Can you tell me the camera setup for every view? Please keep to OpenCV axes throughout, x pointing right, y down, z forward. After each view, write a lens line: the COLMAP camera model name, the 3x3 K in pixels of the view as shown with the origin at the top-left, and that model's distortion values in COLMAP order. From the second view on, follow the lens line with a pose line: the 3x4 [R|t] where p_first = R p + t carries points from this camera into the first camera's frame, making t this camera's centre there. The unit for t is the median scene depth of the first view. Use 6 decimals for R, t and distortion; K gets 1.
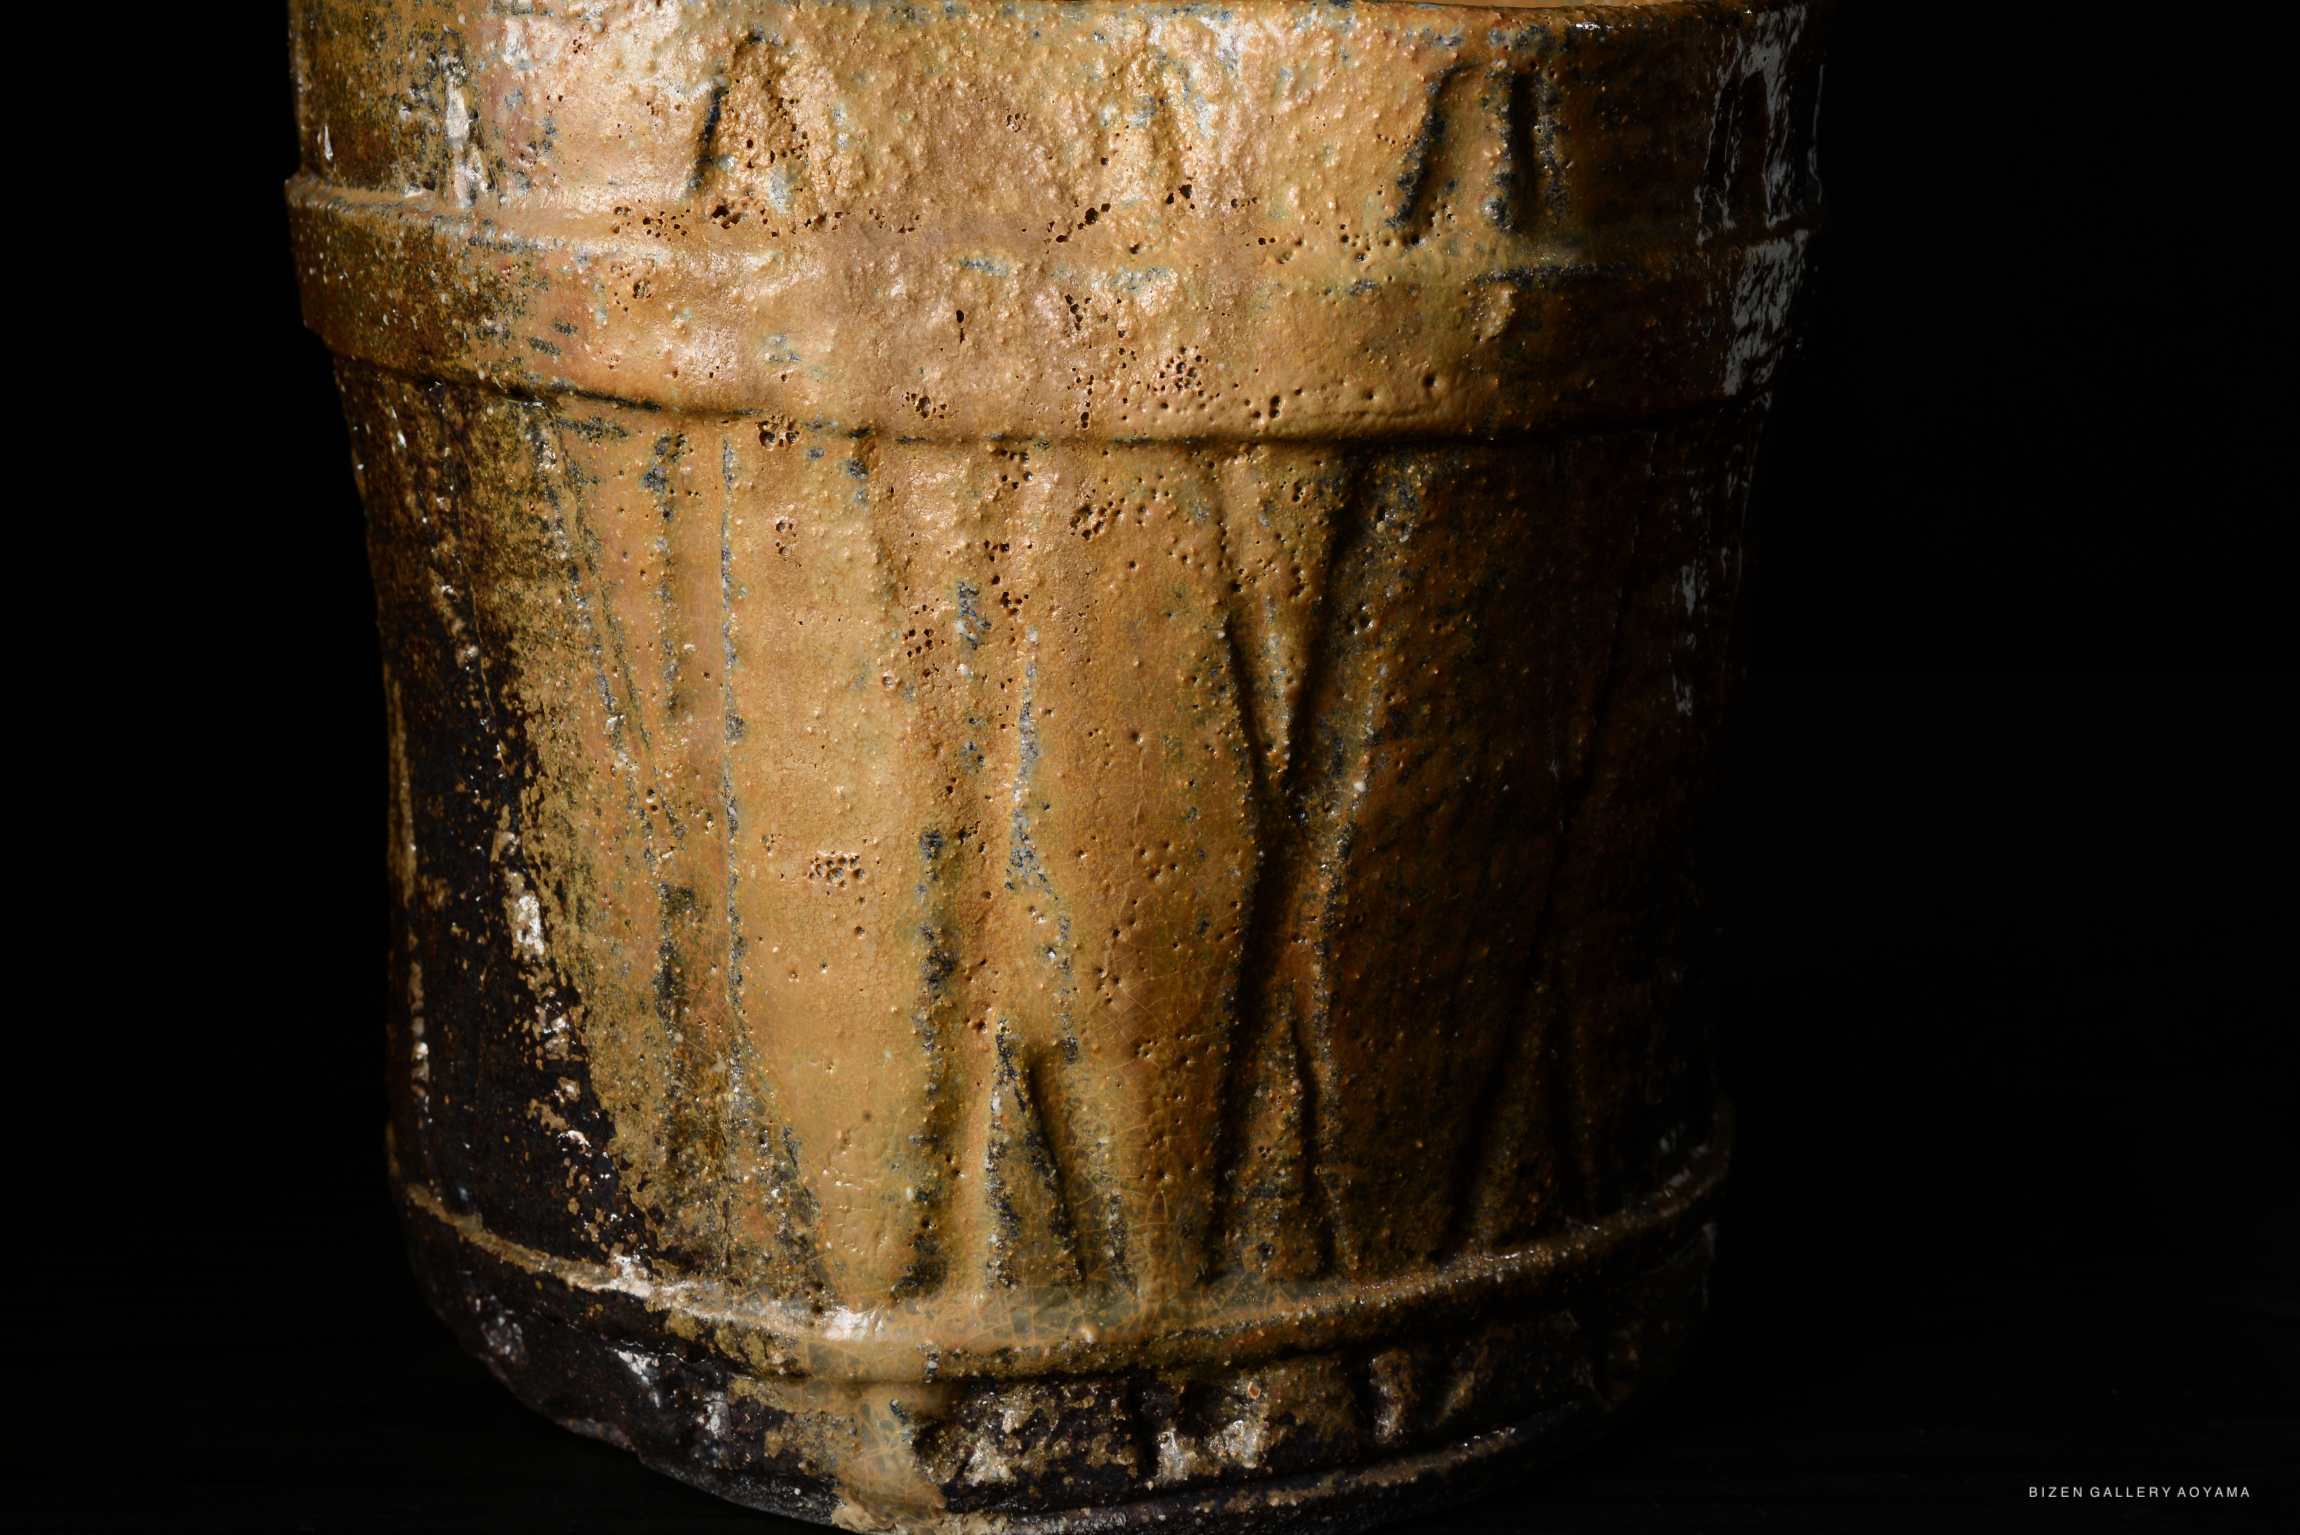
lens RADIAL K [[4808.8, 0, 1150.0], [0, 4808.8, 767.5], [0, 0, 1]] dist [0.055741, 0.381459]
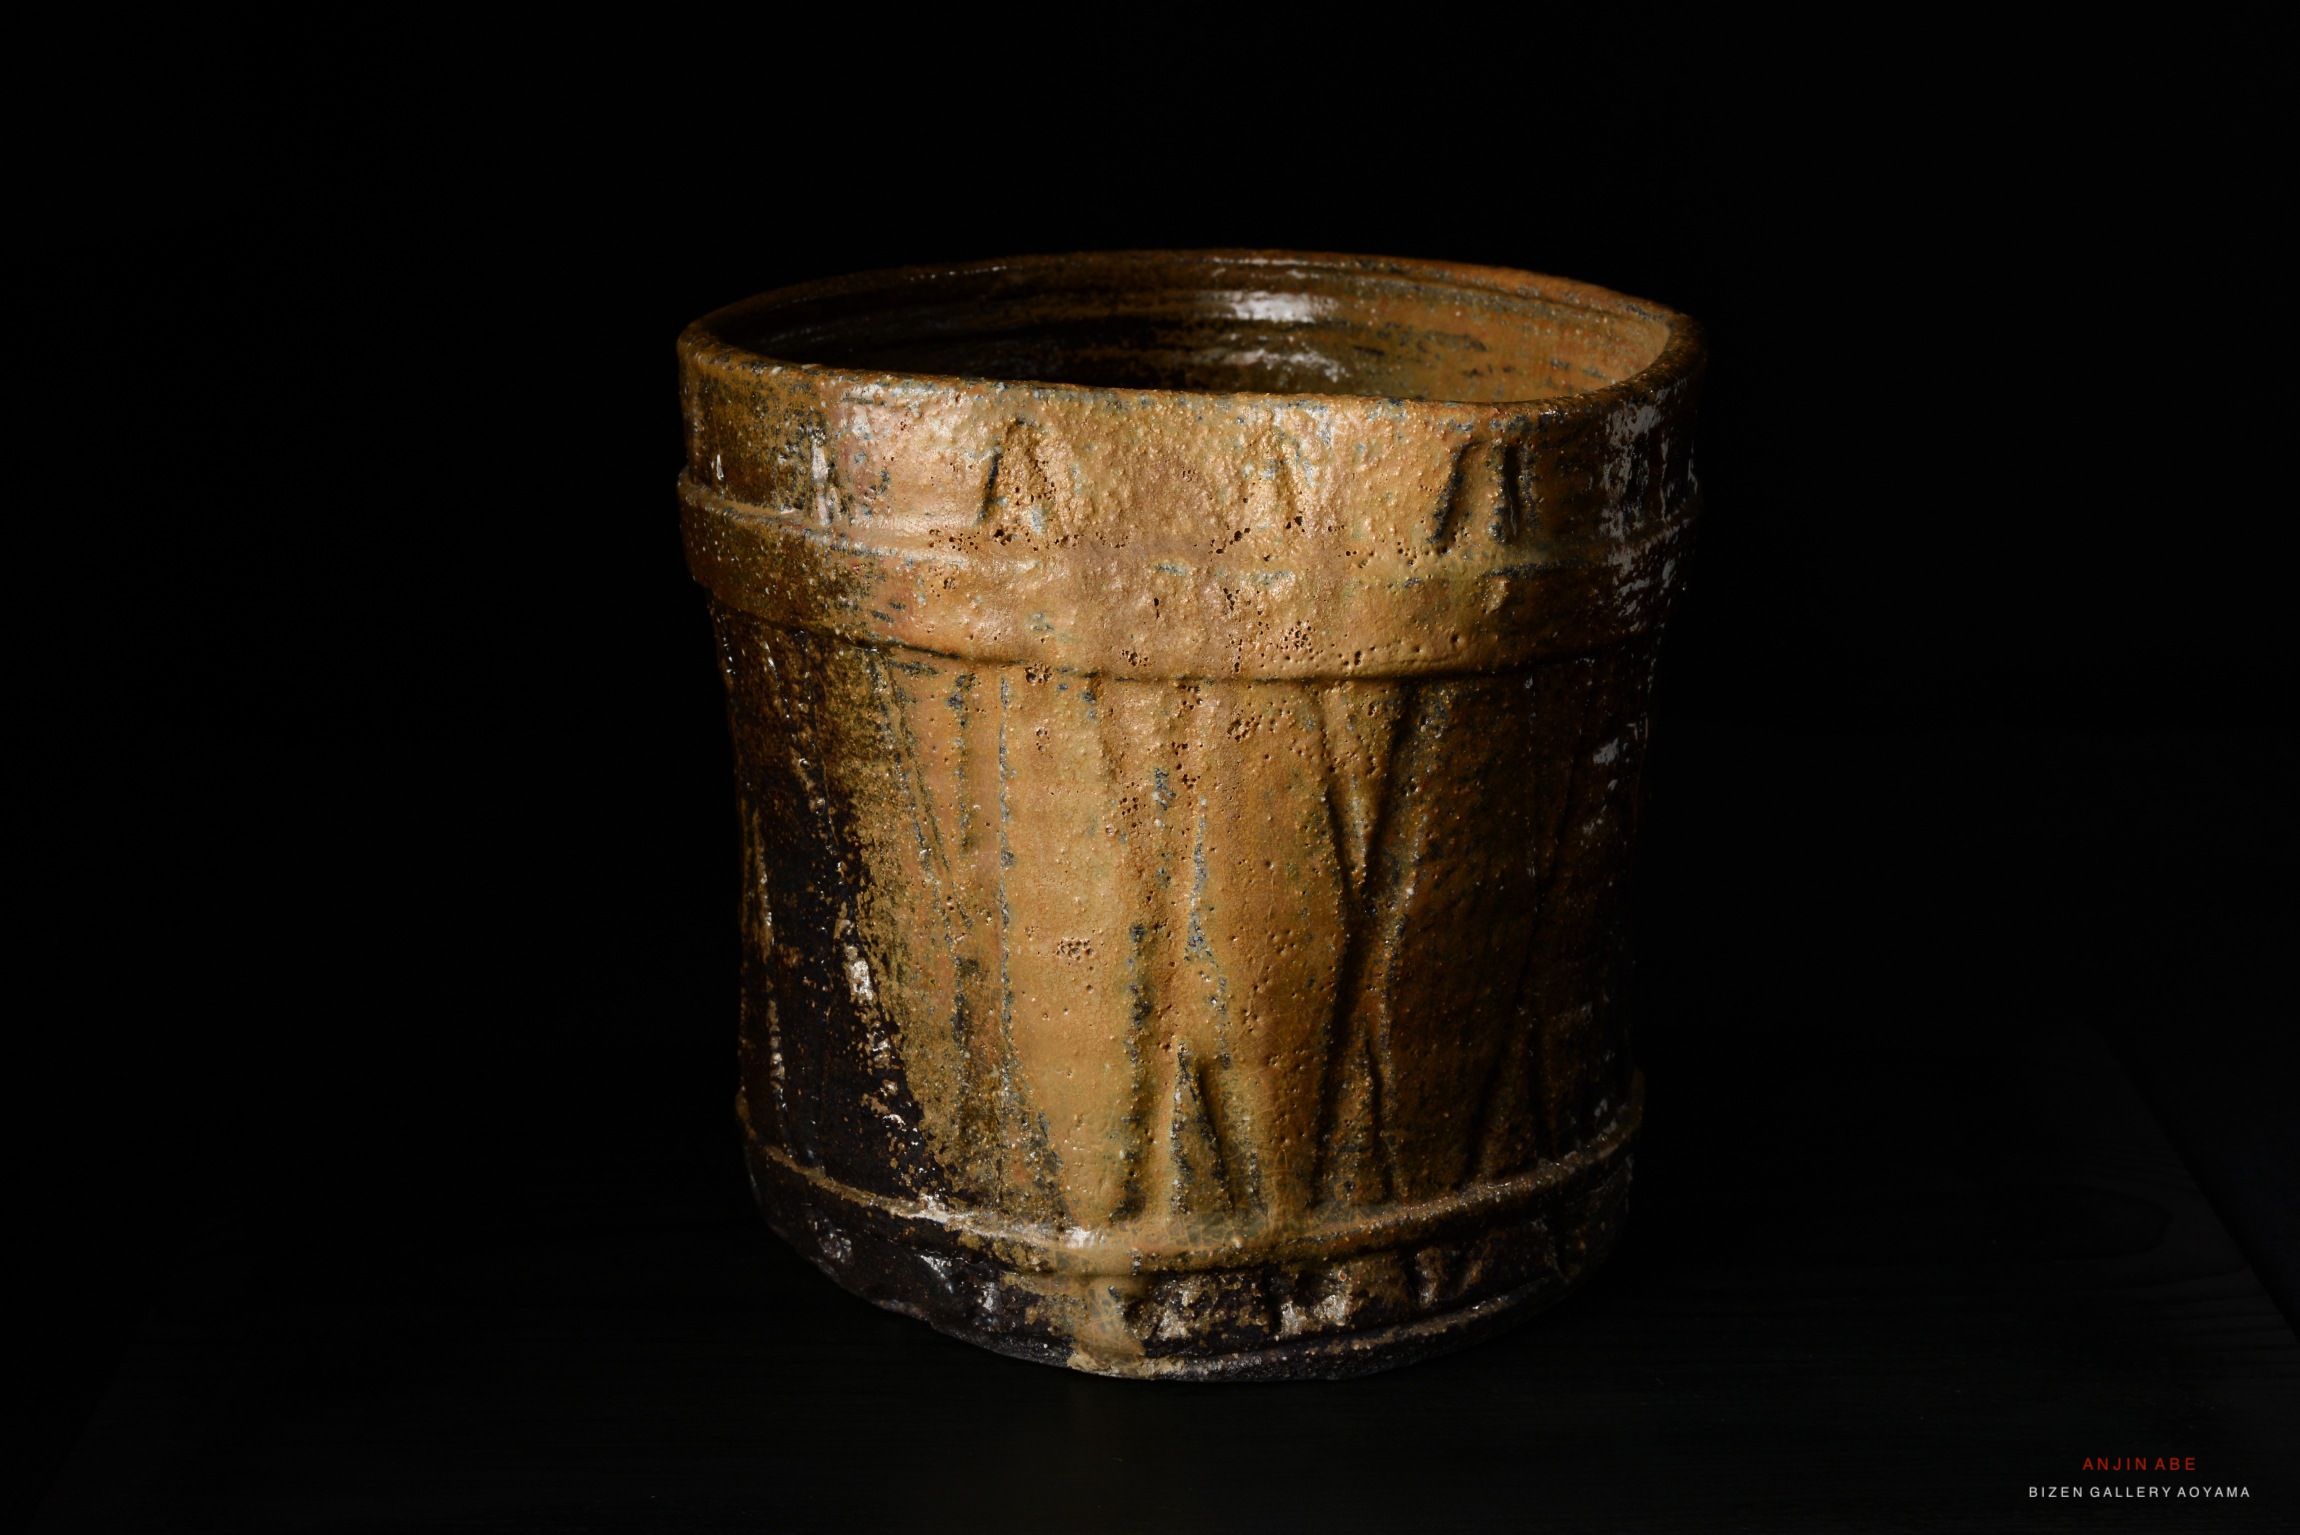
lens RADIAL K [[4665.4, 0, 1150.0], [0, 4665.4, 767.5], [0, 0, 1]] dist [0.039880, 0.059945]
pose [[0.999474, -0.015519, 0.028492, -0.082550], [0.014589, 0.999363, 0.032571, -0.085955], [-0.028980, -0.032138, 0.999063, -0.505608]]
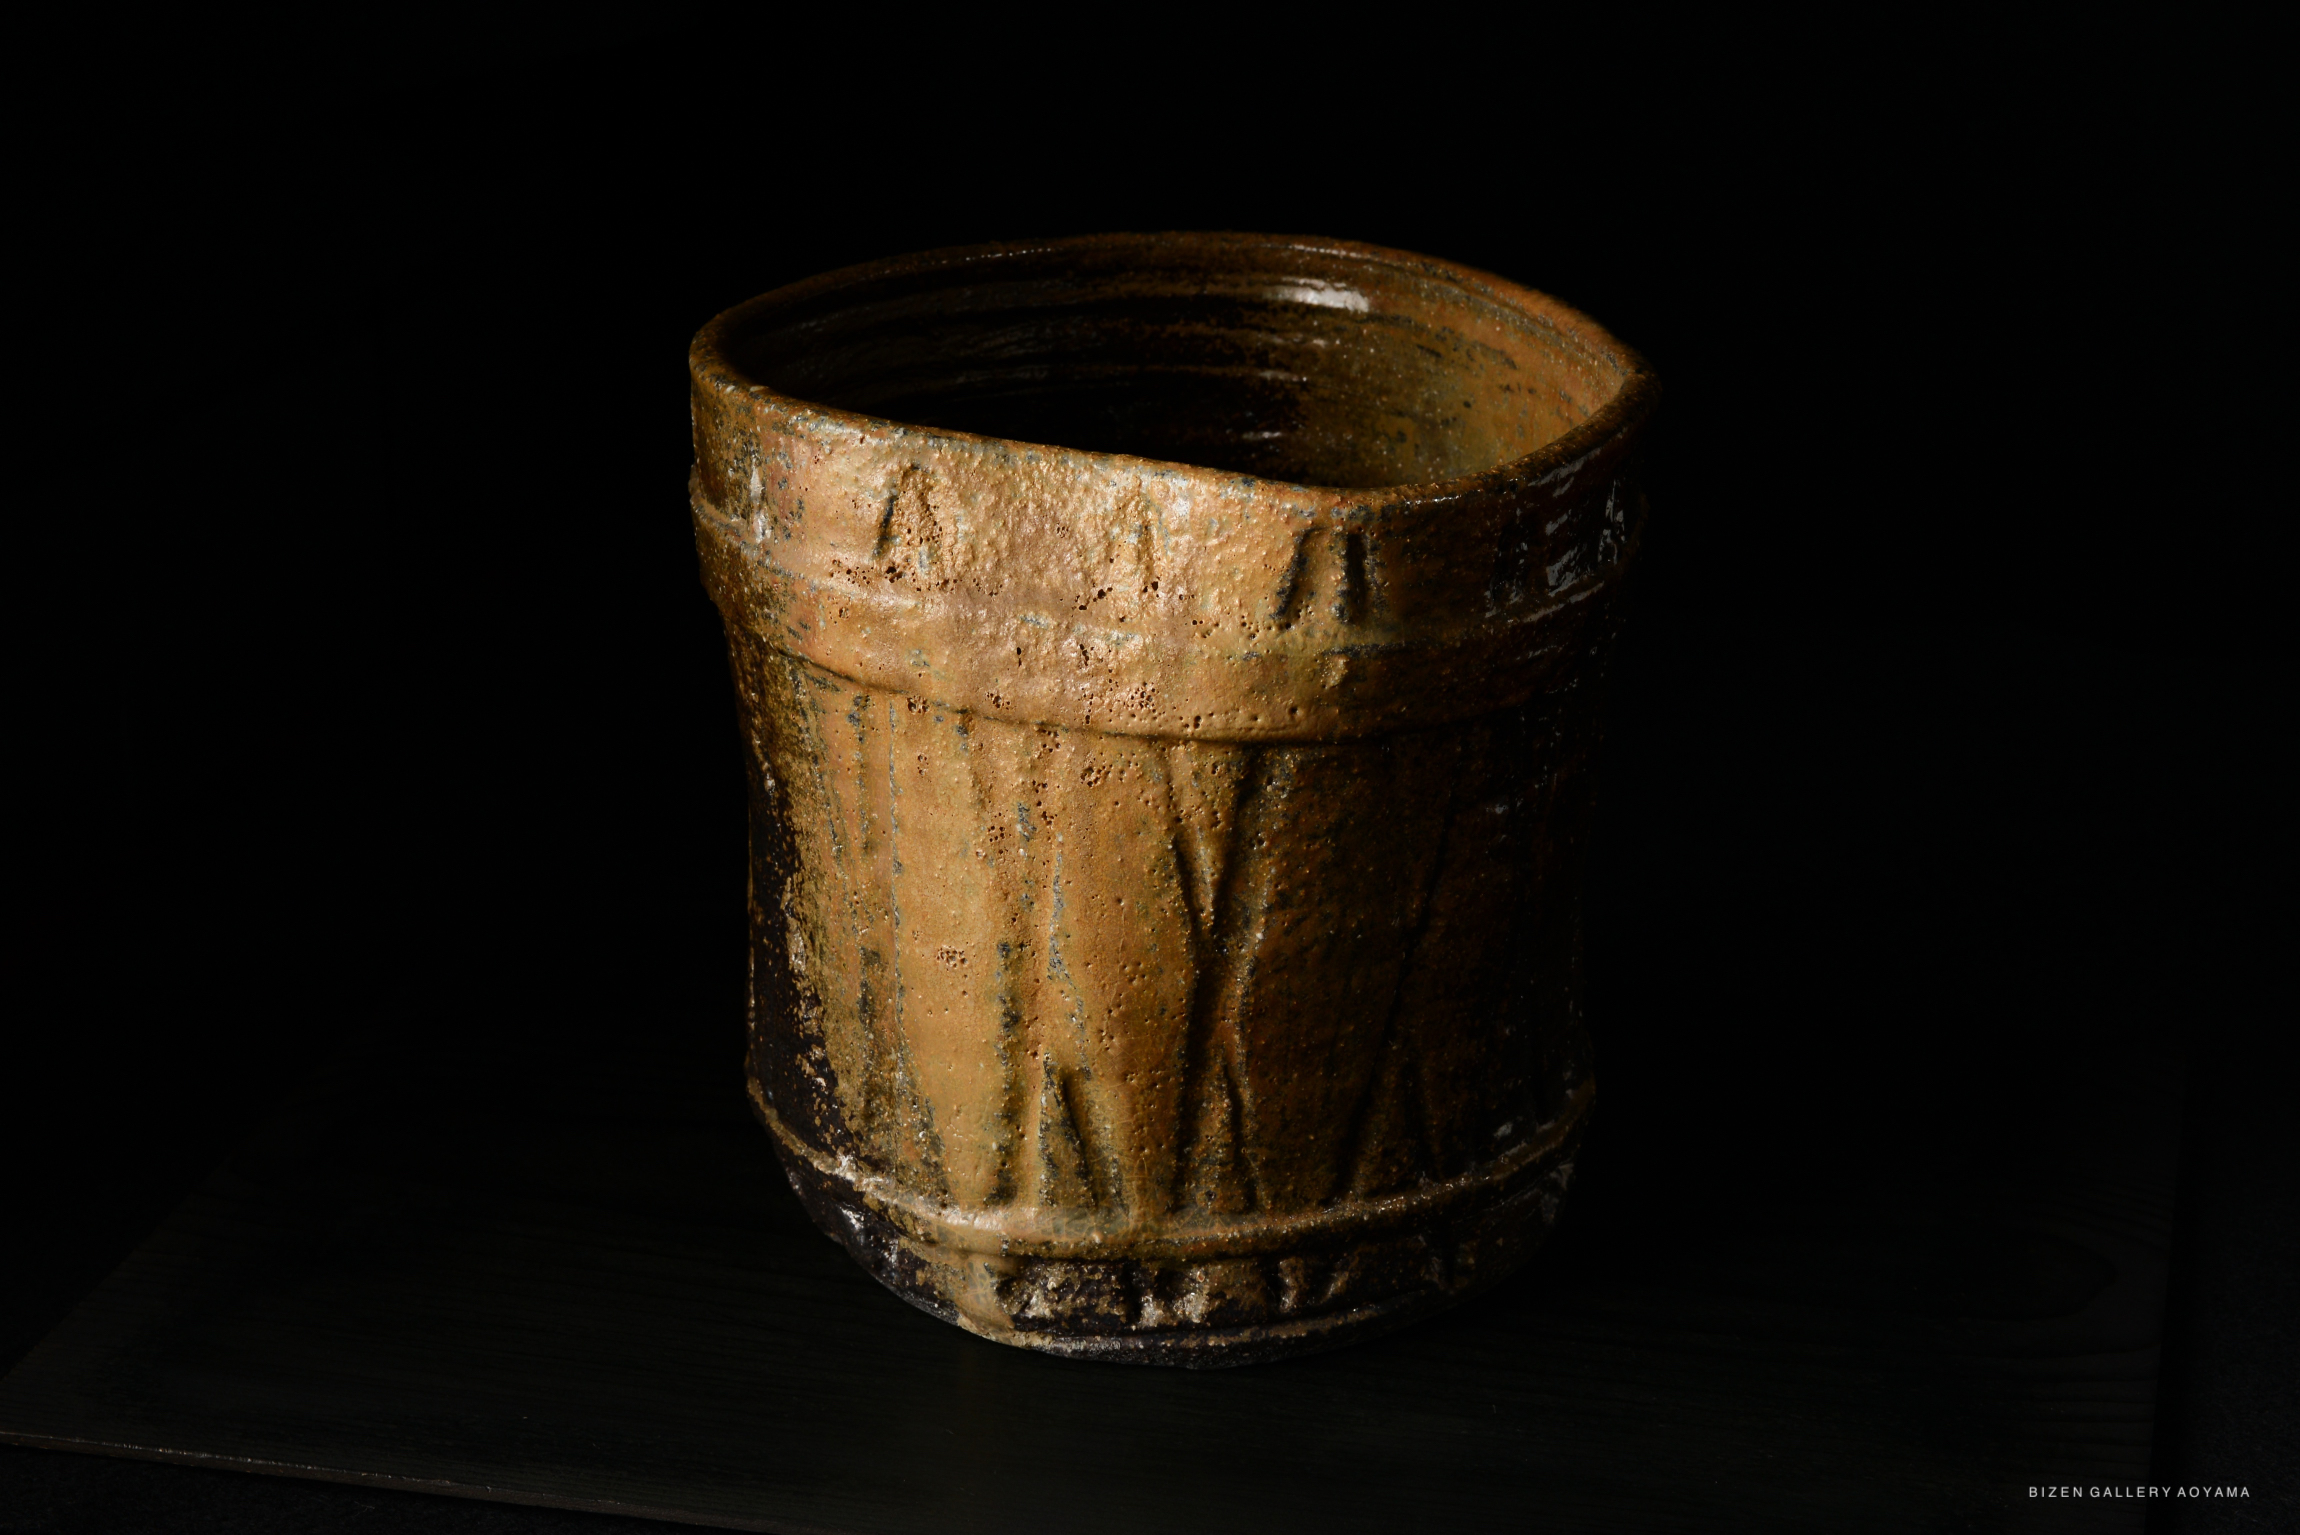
lens RADIAL K [[4665.4, 0, 1150.0], [0, 4665.4, 767.5], [0, 0, 1]] dist [0.039880, 0.059945]
pose [[0.976900, 0.074946, -0.200125, 0.318053], [-0.047612, 0.989278, 0.138067, -0.268126], [0.208327, -0.125350, 0.969993, -0.539878]]
